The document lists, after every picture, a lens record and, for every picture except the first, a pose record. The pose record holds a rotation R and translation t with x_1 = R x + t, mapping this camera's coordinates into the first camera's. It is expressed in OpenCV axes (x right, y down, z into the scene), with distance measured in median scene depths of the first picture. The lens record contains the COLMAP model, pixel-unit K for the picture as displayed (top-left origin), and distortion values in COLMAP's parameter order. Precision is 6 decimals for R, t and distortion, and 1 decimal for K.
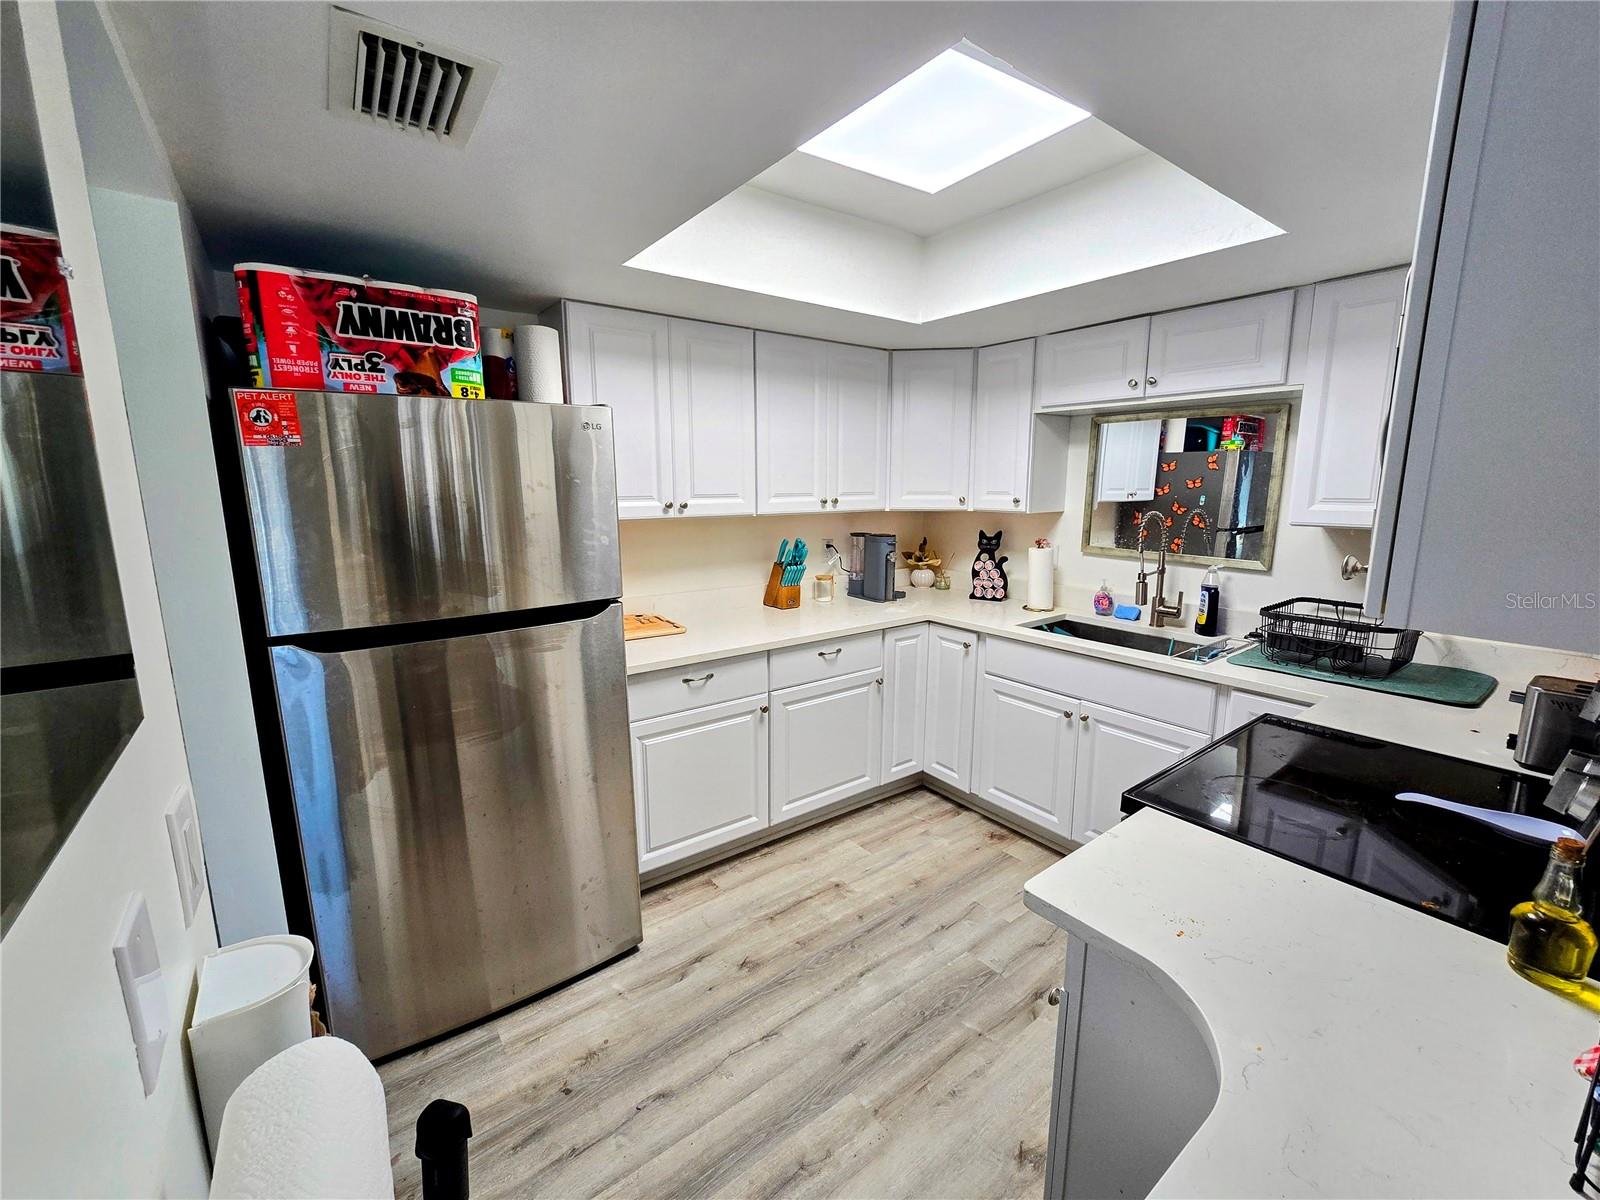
lens RADIAL K [[659.3, 0, 797.1], [0, 659.3, 601.3], [0, 0, 1]] dist [-0.010031, -0.000103]
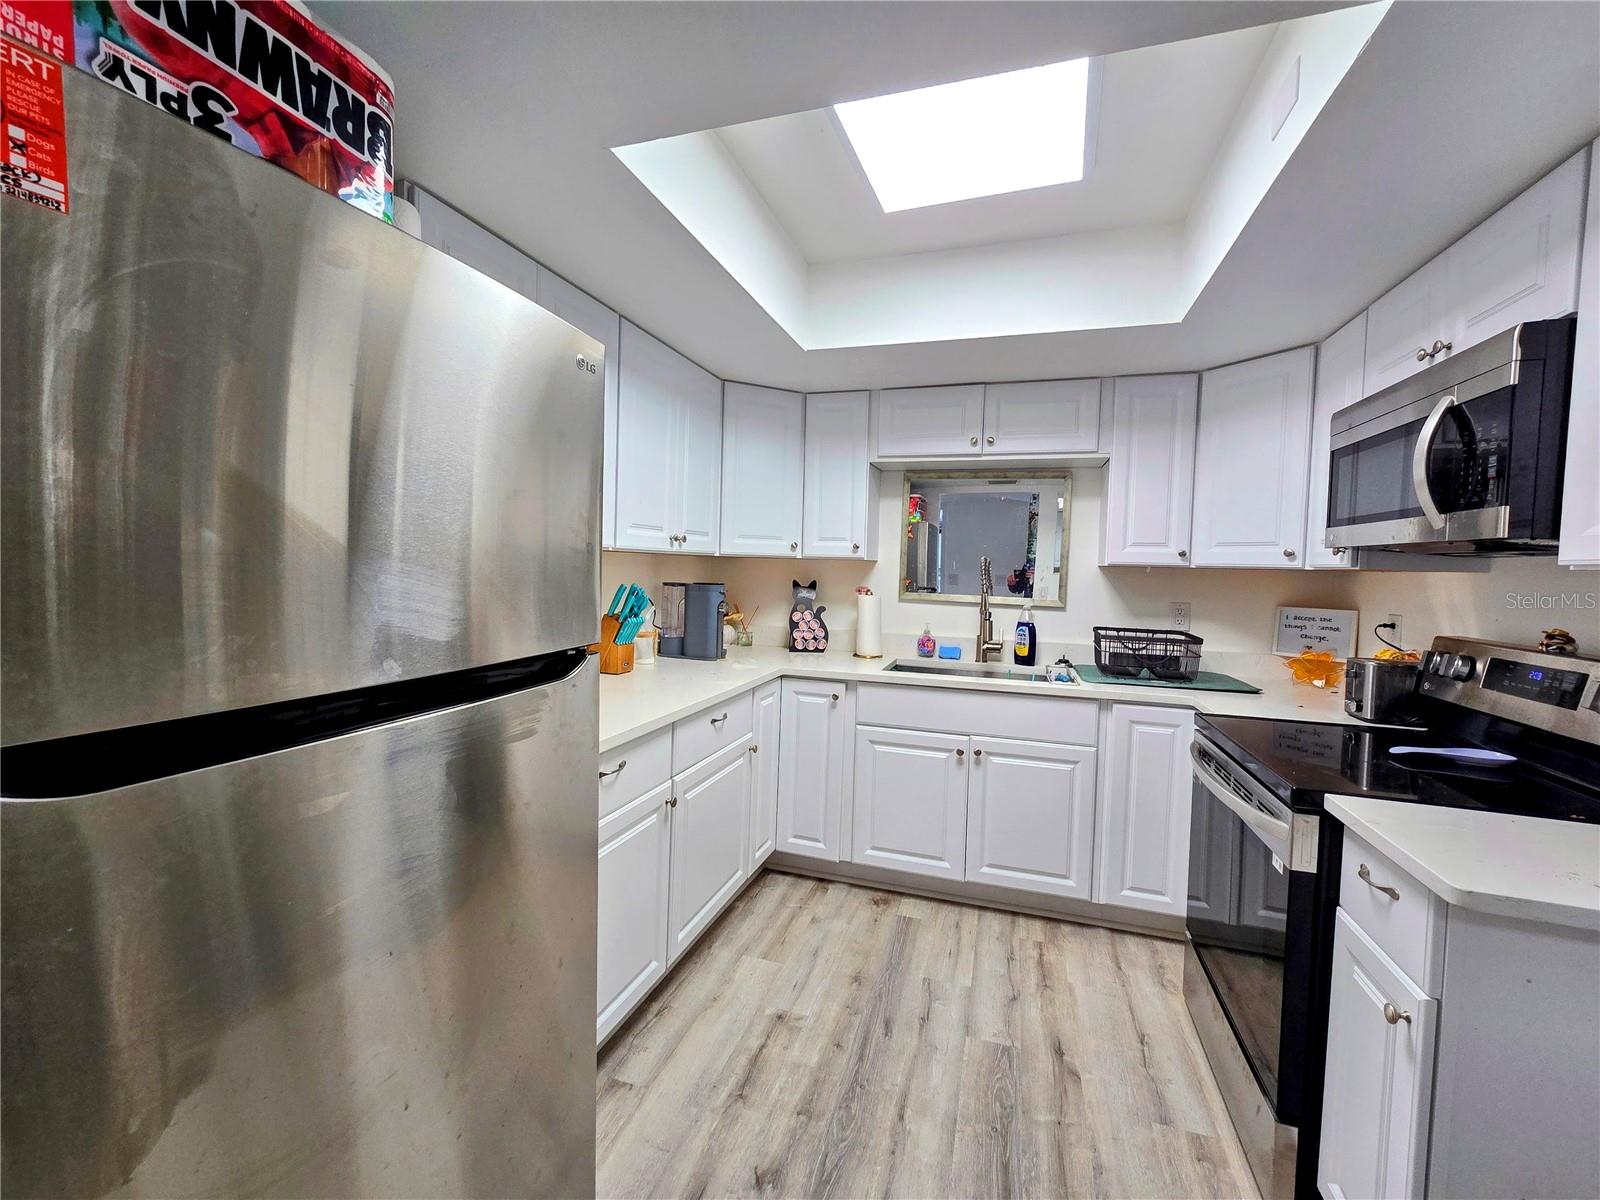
lens RADIAL K [[664.9, 0, 805.9], [0, 664.9, 595.7], [0, 0, 1]] dist [-0.002284, 0.000002]
pose [[0.811361, -0.000893, 0.584545, -0.336399], [0.076491, 0.991563, -0.104656, 0.021341], [-0.579520, 0.129626, 0.804583, 0.260930]]
